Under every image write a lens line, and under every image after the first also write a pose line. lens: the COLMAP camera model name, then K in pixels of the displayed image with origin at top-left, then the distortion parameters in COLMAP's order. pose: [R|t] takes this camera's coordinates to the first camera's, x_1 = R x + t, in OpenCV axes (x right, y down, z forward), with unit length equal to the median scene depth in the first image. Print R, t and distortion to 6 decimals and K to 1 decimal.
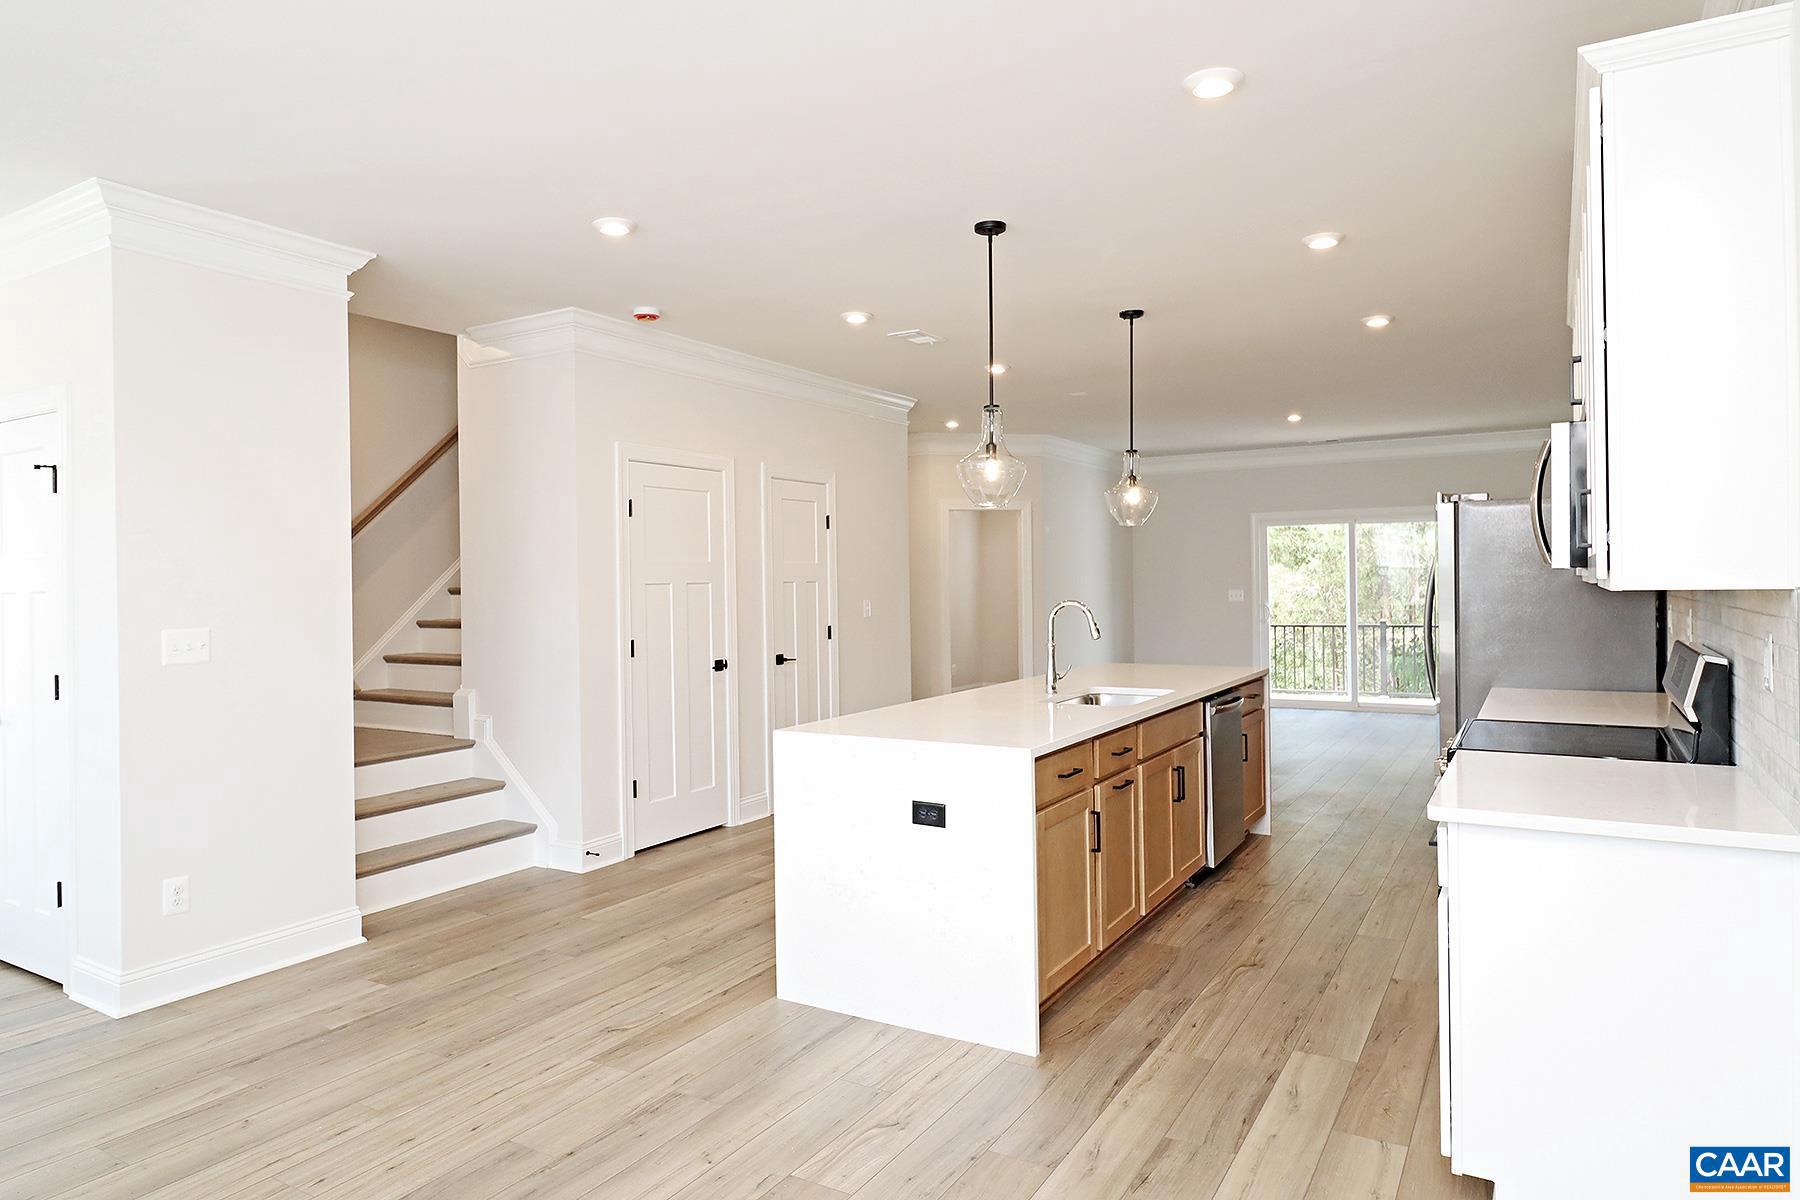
lens RADIAL K [[1095.6, 0, 898.5], [0, 1095.6, 569.3], [0, 0, 1]] dist [0.001692, -0.002183]
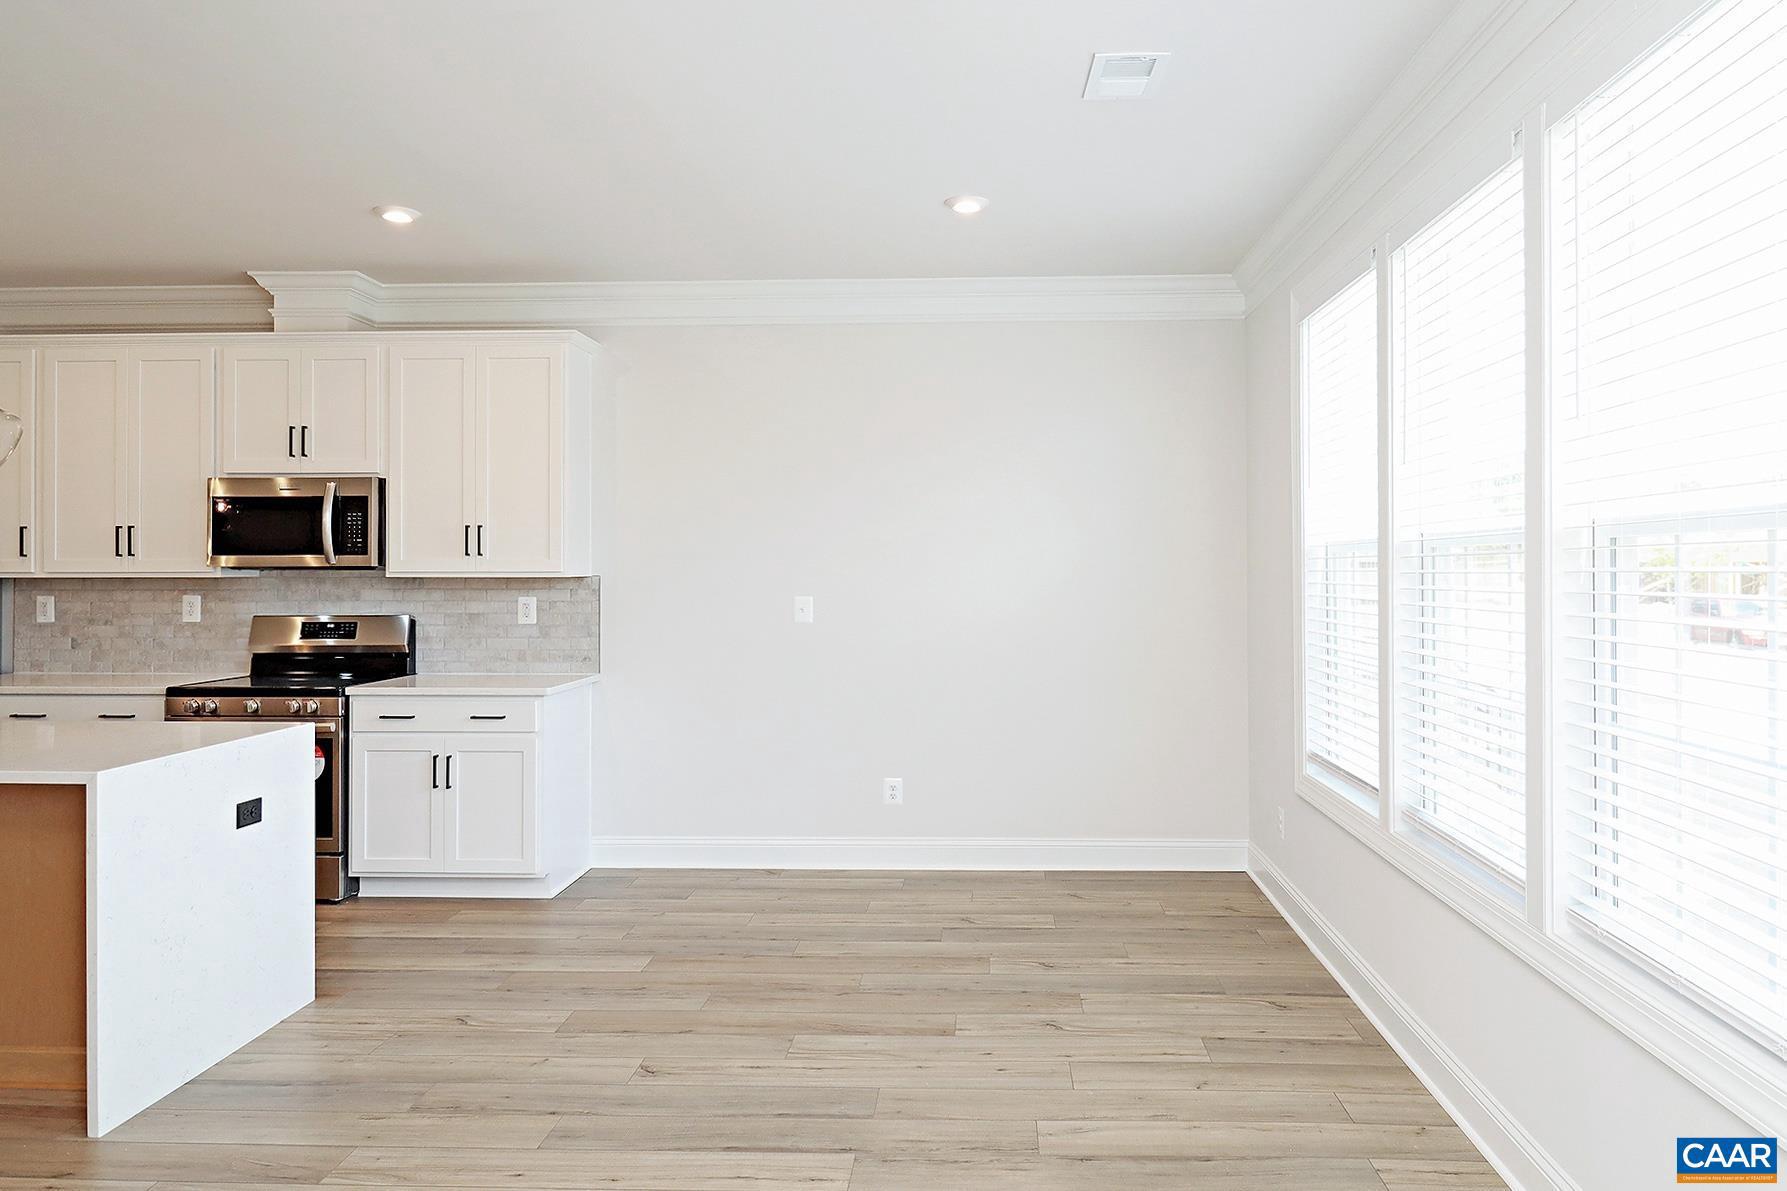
lens RADIAL K [[1154.9, 0, 929.7], [0, 1154.9, 559.0], [0, 0, 1]] dist [0.000703, -0.002195]
pose [[-0.470345, 0.026352, 0.882089, -0.927252], [0.000916, 0.999568, -0.029373, 0.025925], [-0.882482, -0.013008, -0.470166, 0.771560]]
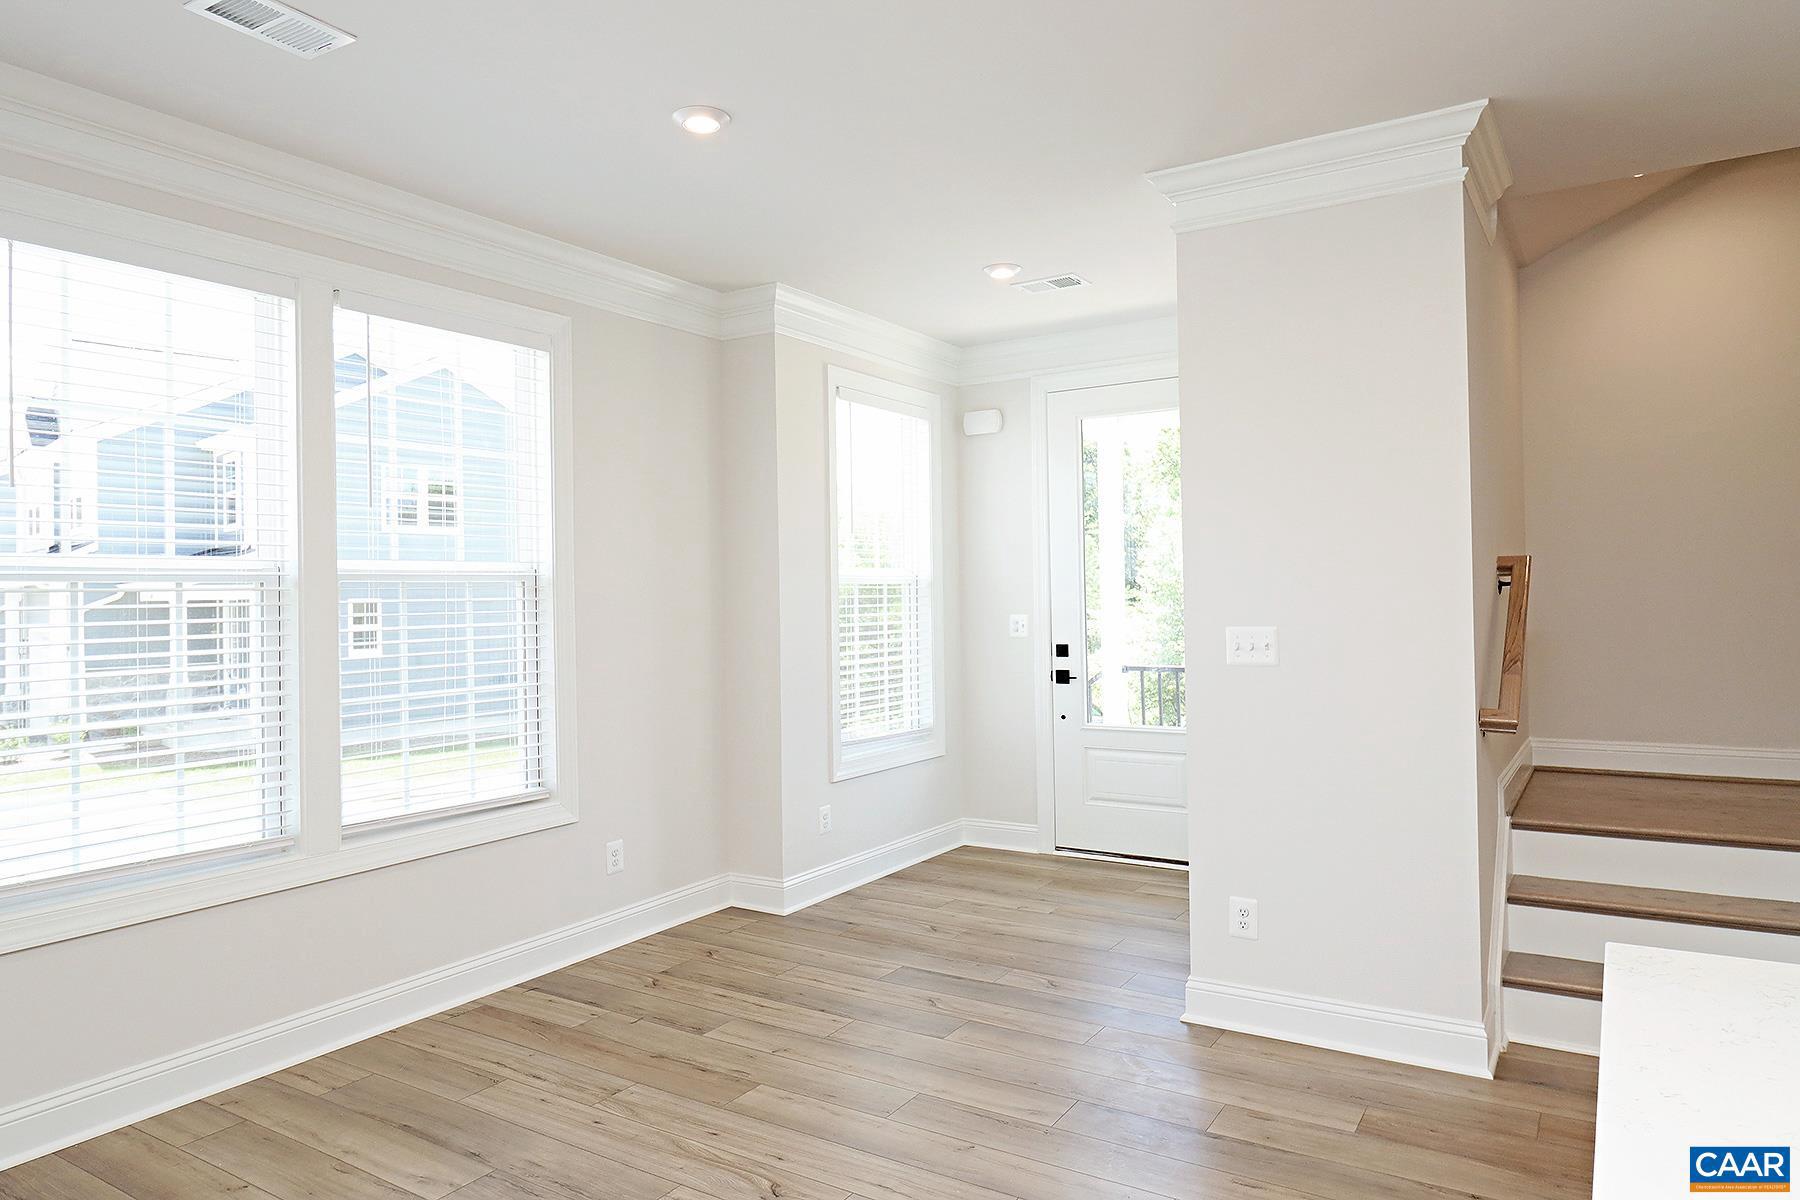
lens RADIAL K [[1142.9, 0, 903.1], [0, 1142.9, 578.2], [0, 0, 1]] dist [0.000940, -0.000160]
pose [[-0.031248, -0.003766, -0.999505, 0.271252], [0.028306, 0.999588, -0.004652, 0.009960], [0.999111, -0.028438, -0.031128, 0.674203]]
